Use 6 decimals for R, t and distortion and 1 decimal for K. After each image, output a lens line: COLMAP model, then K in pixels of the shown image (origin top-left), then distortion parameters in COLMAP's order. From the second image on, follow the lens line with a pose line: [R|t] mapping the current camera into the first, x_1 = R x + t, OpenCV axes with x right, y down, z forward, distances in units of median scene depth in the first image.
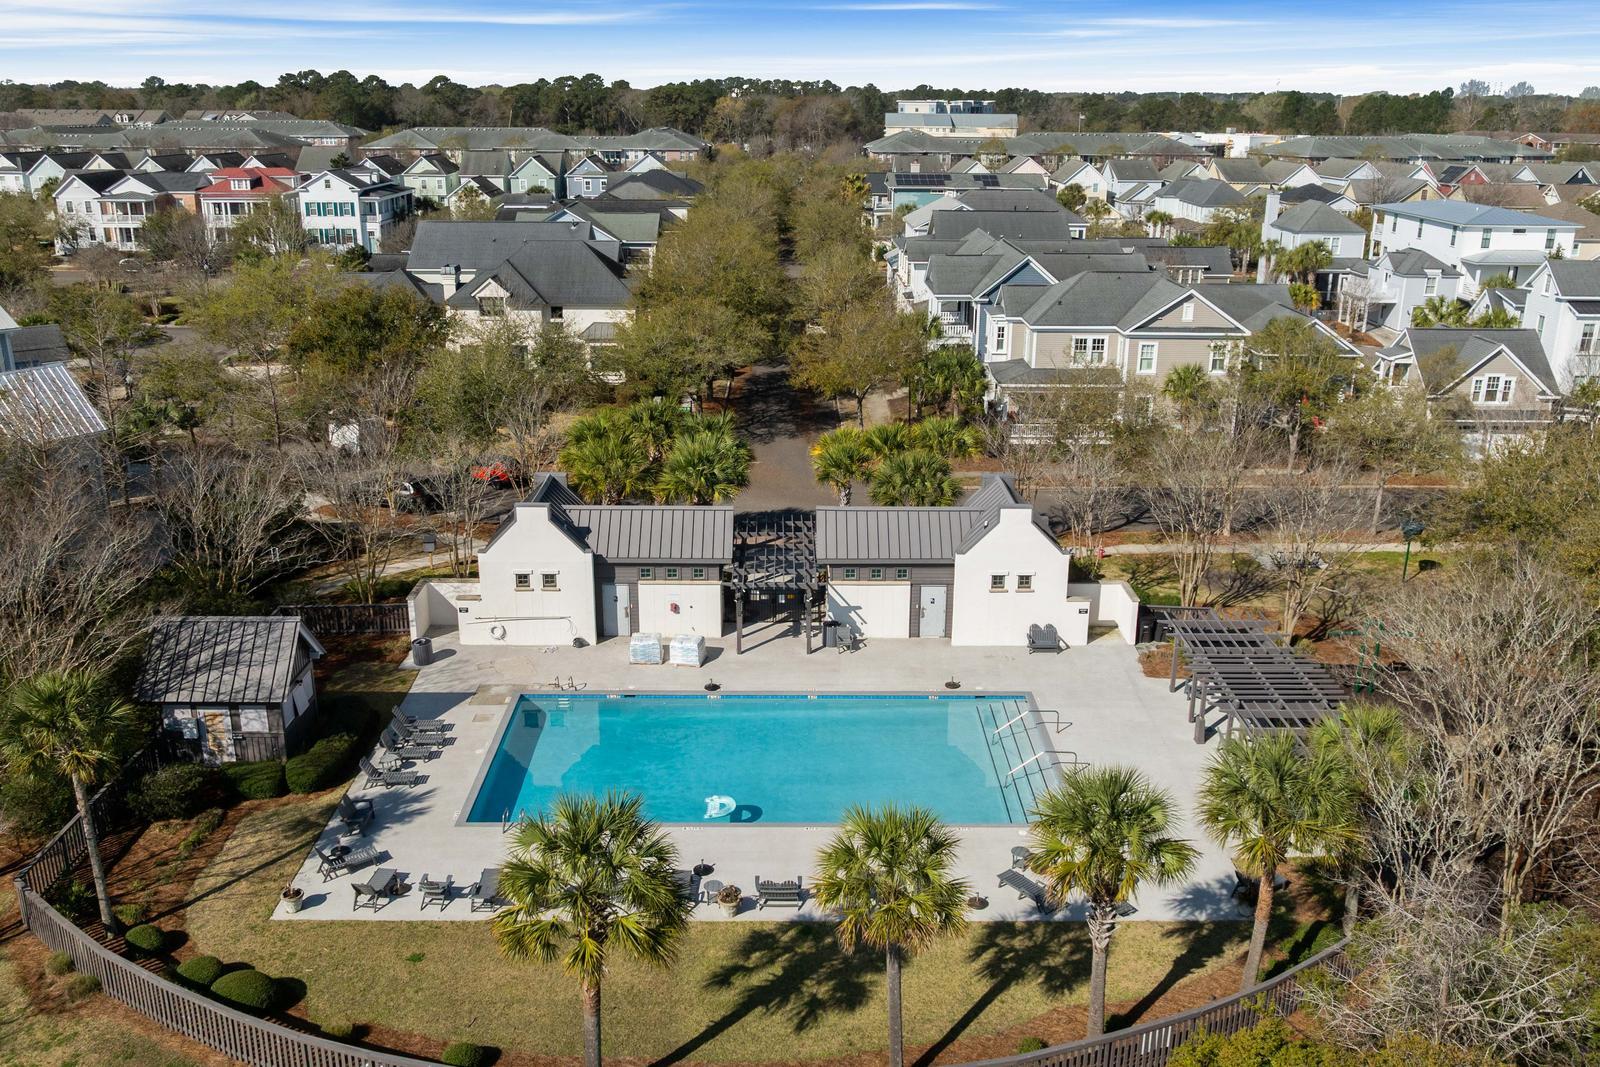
lens RADIAL K [[1333.0, 0, 795.6], [0, 1333.0, 549.2], [0, 0, 1]] dist [-0.011259, -0.011332]
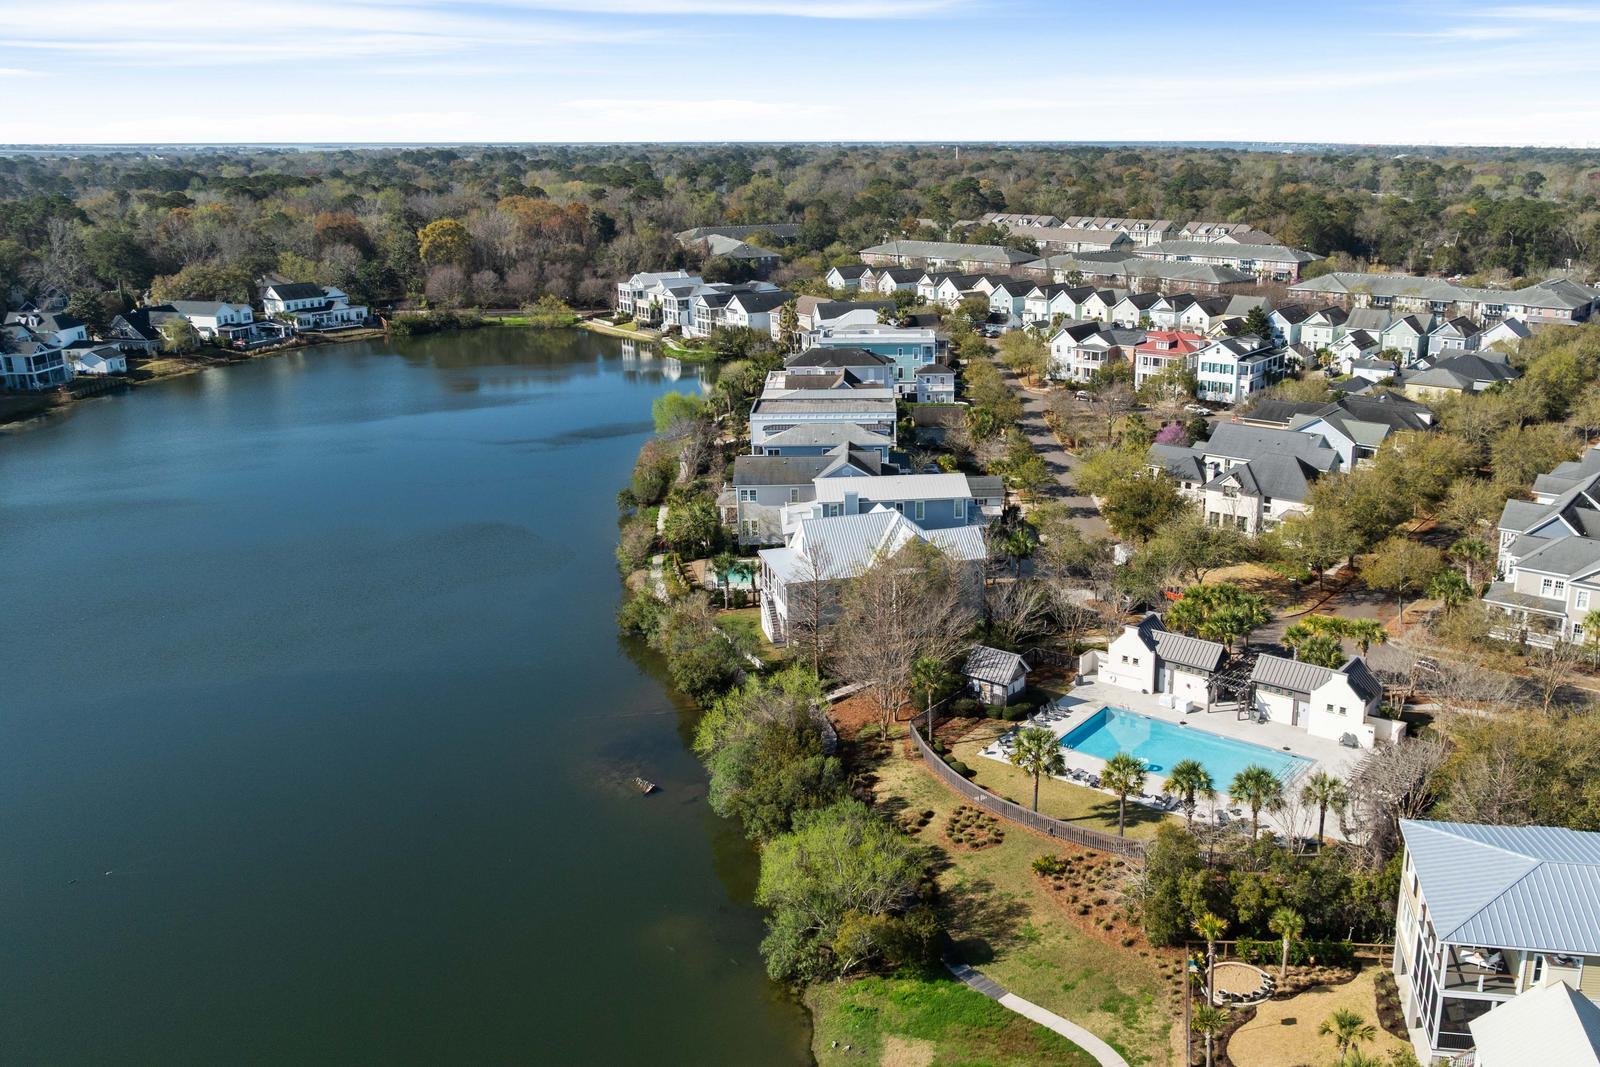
lens RADIAL K [[1333.0, 0, 801.9], [0, 1333.0, 535.6], [0, 0, 1]] dist [-0.011259, -0.011332]
pose [[0.750611, 0.149022, -0.643720, 0.803742], [-0.168819, 0.985153, 0.031212, -0.159881], [0.638814, 0.085244, 0.764625, -1.091844]]
